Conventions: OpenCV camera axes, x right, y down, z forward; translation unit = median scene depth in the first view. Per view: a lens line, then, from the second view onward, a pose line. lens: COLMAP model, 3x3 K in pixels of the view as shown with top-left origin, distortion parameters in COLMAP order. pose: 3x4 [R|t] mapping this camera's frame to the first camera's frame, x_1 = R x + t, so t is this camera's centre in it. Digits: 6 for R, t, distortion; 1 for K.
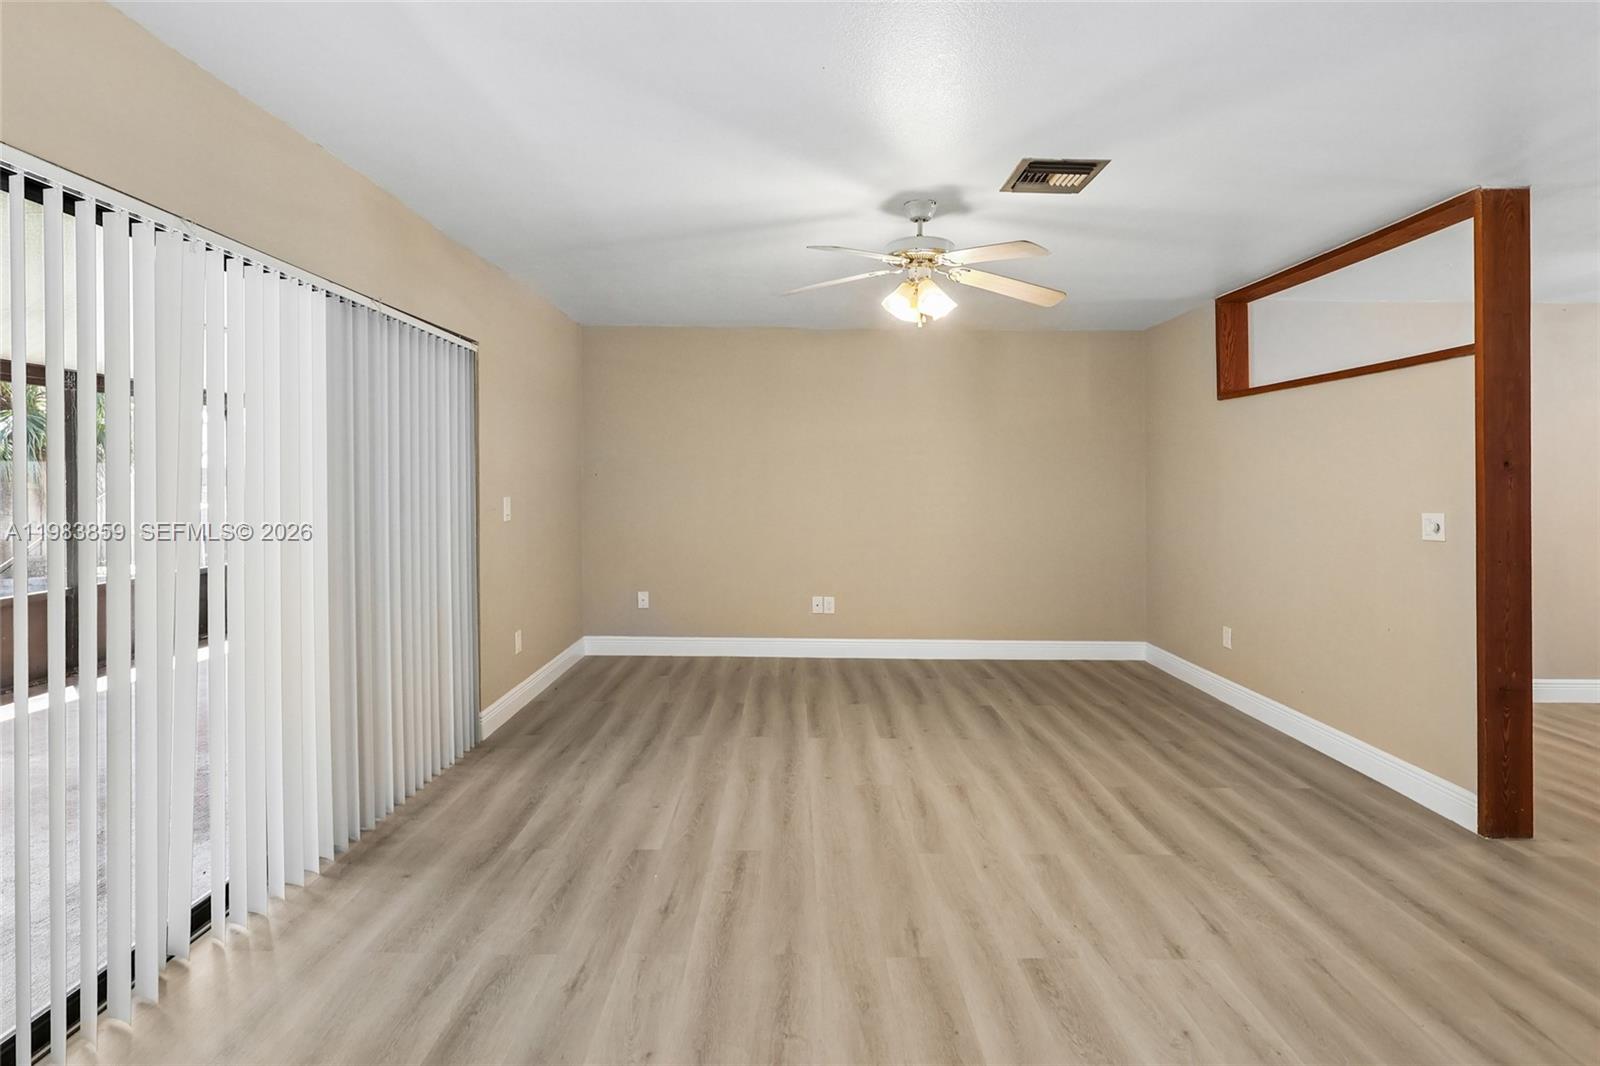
lens RADIAL K [[751.1, 0, 792.6], [0, 751.1, 478.9], [0, 0, 1]] dist [-0.001362, -0.000082]
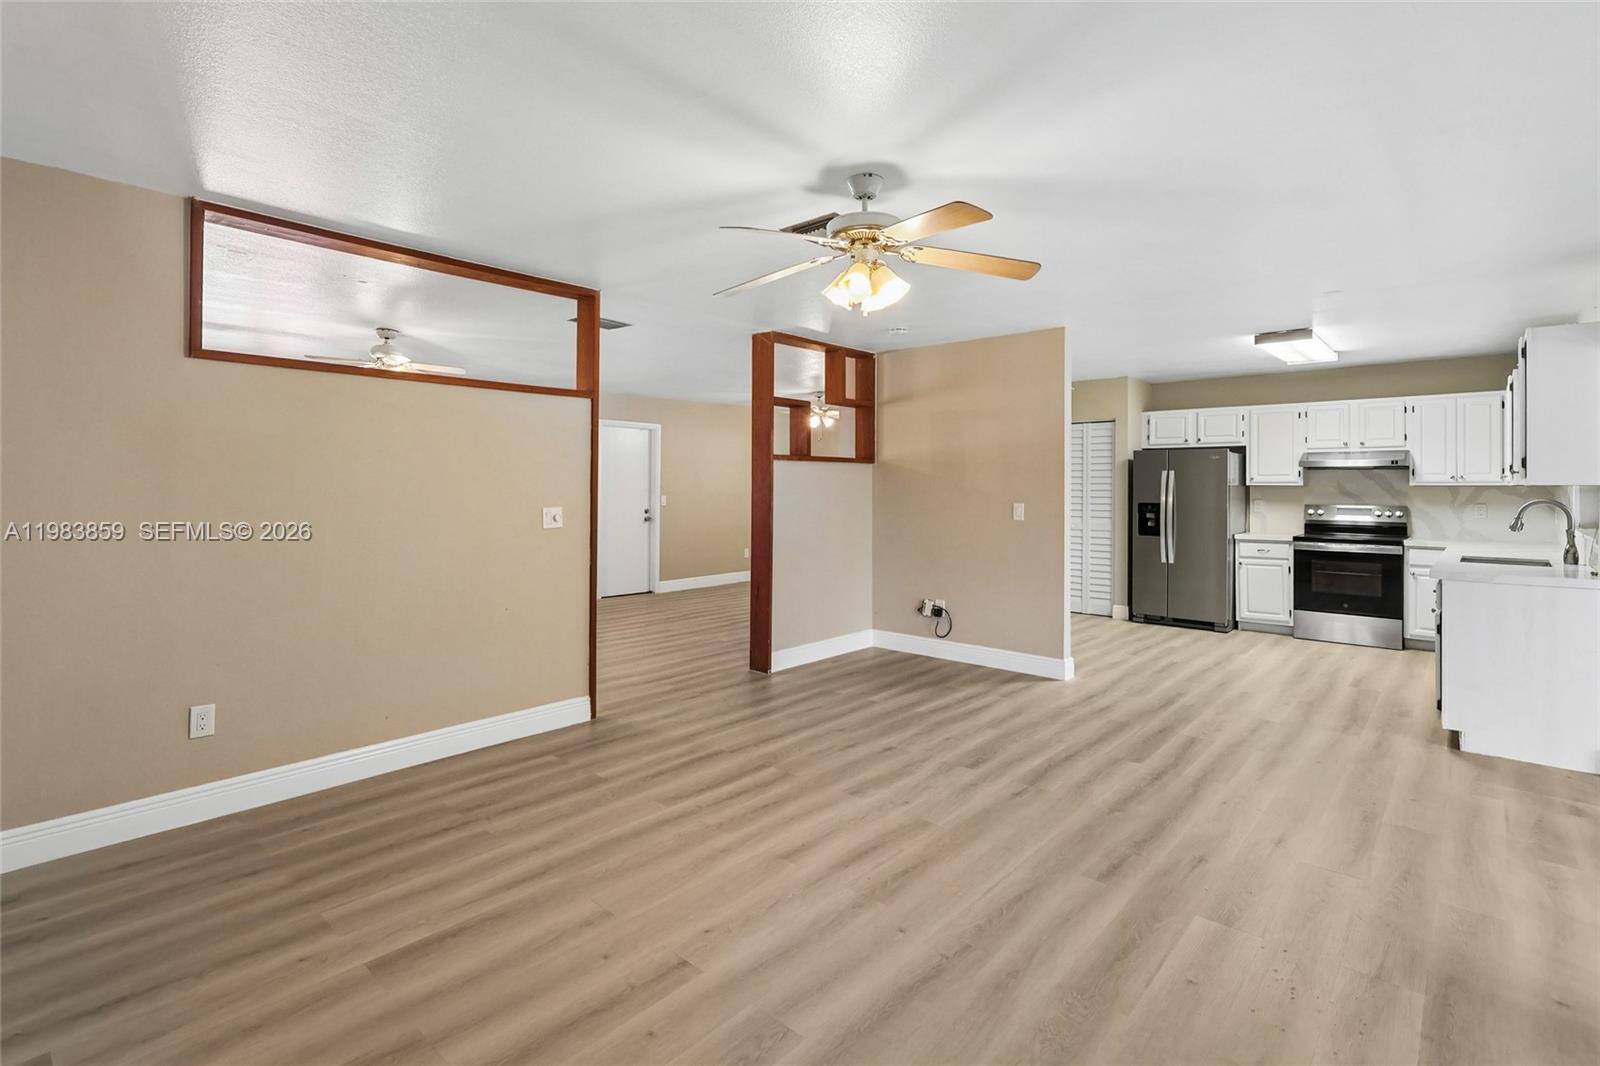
lens RADIAL K [[751.1, 0, 792.6], [0, 751.1, 478.9], [0, 0, 1]] dist [-0.001362, -0.000082]
pose [[-0.733915, -0.003880, 0.679230, -0.402581], [-0.008576, 0.999957, -0.003555, -0.004116], [-0.679187, -0.008435, -0.733916, 1.871603]]
